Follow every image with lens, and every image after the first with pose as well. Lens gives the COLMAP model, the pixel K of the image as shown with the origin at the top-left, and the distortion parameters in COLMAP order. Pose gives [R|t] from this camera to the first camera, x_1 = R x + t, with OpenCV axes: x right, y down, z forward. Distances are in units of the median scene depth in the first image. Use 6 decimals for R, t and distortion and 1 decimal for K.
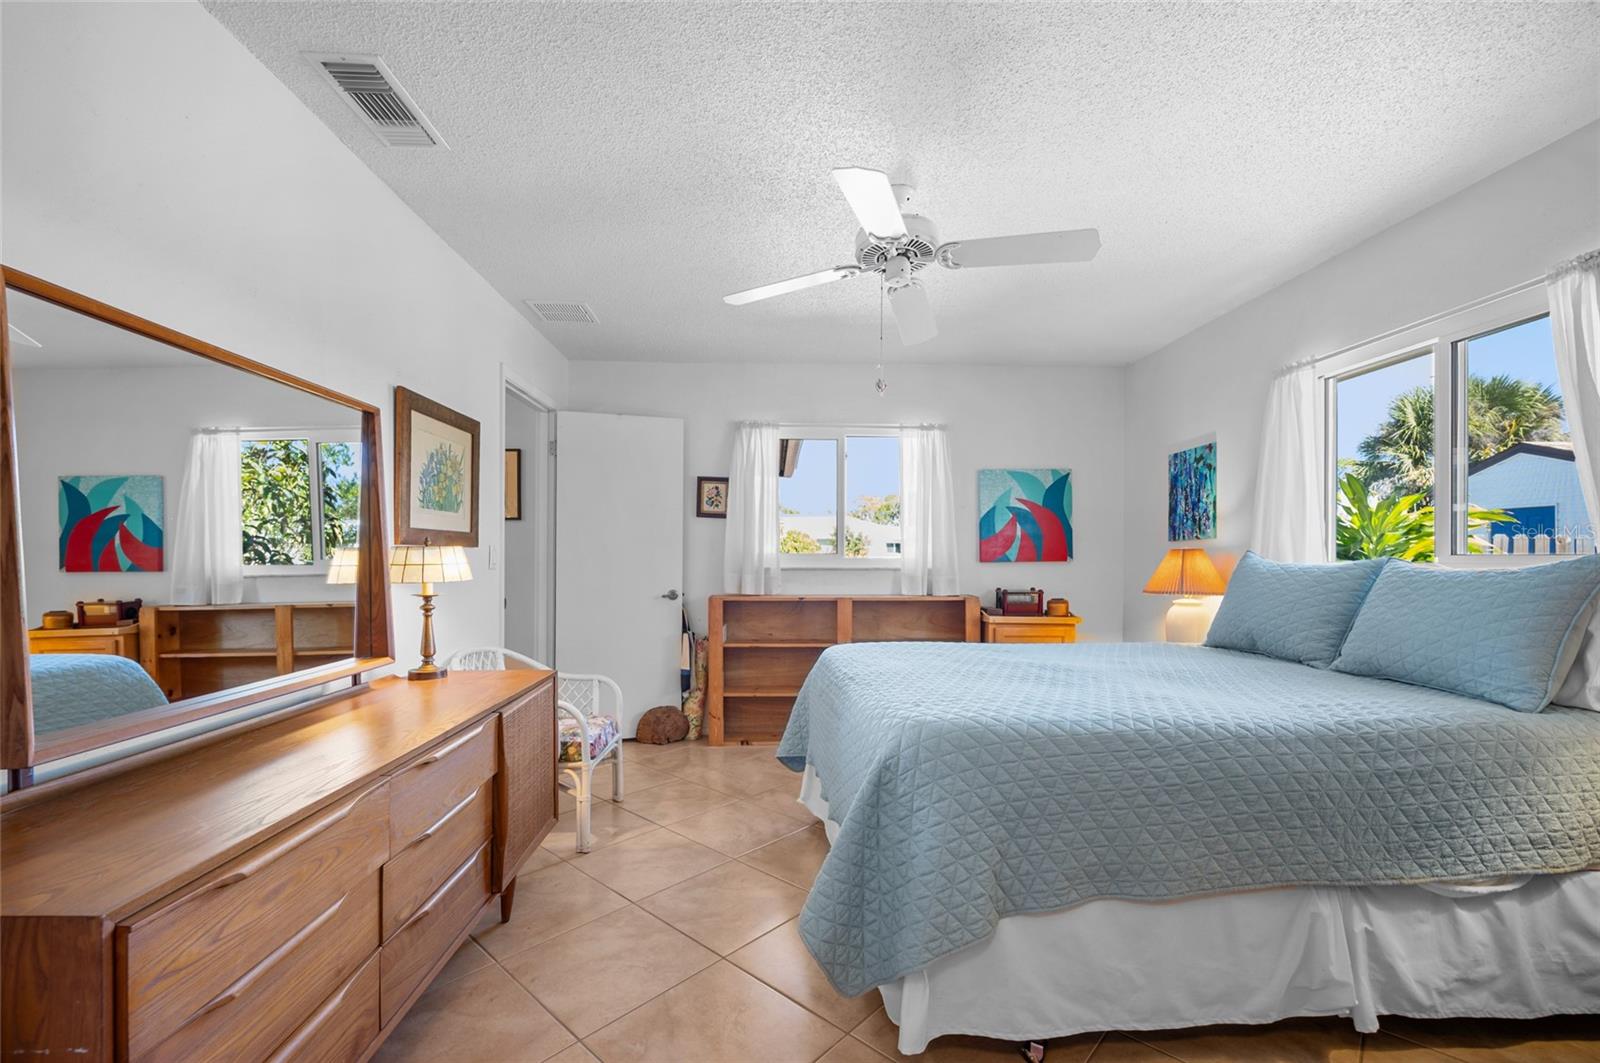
lens RADIAL K [[674.6, 0, 796.6], [0, 674.6, 535.1], [0, 0, 1]] dist [0.000040, 0.000084]
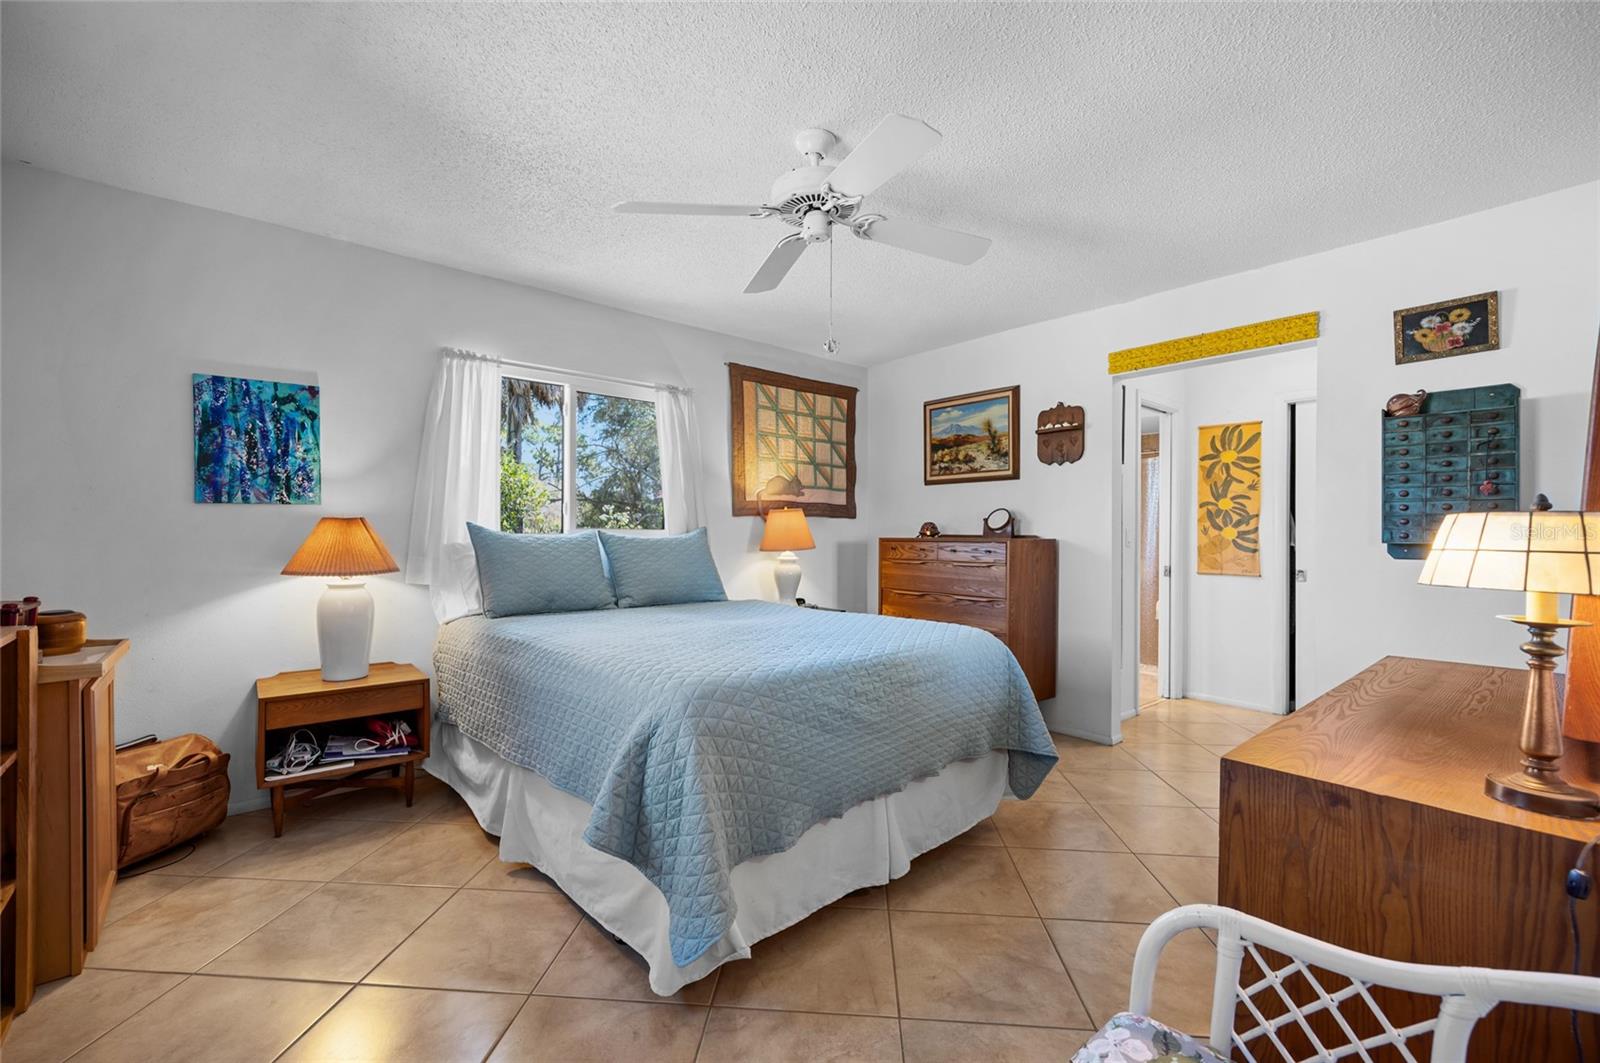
lens RADIAL K [[674.6, 0, 796.6], [0, 674.6, 535.1], [0, 0, 1]] dist [0.000040, 0.000084]
pose [[-0.601407, -0.004907, 0.798928, -0.366006], [-0.033483, 0.999257, -0.019067, 0.036446], [-0.798241, -0.038218, -0.601125, 0.986943]]
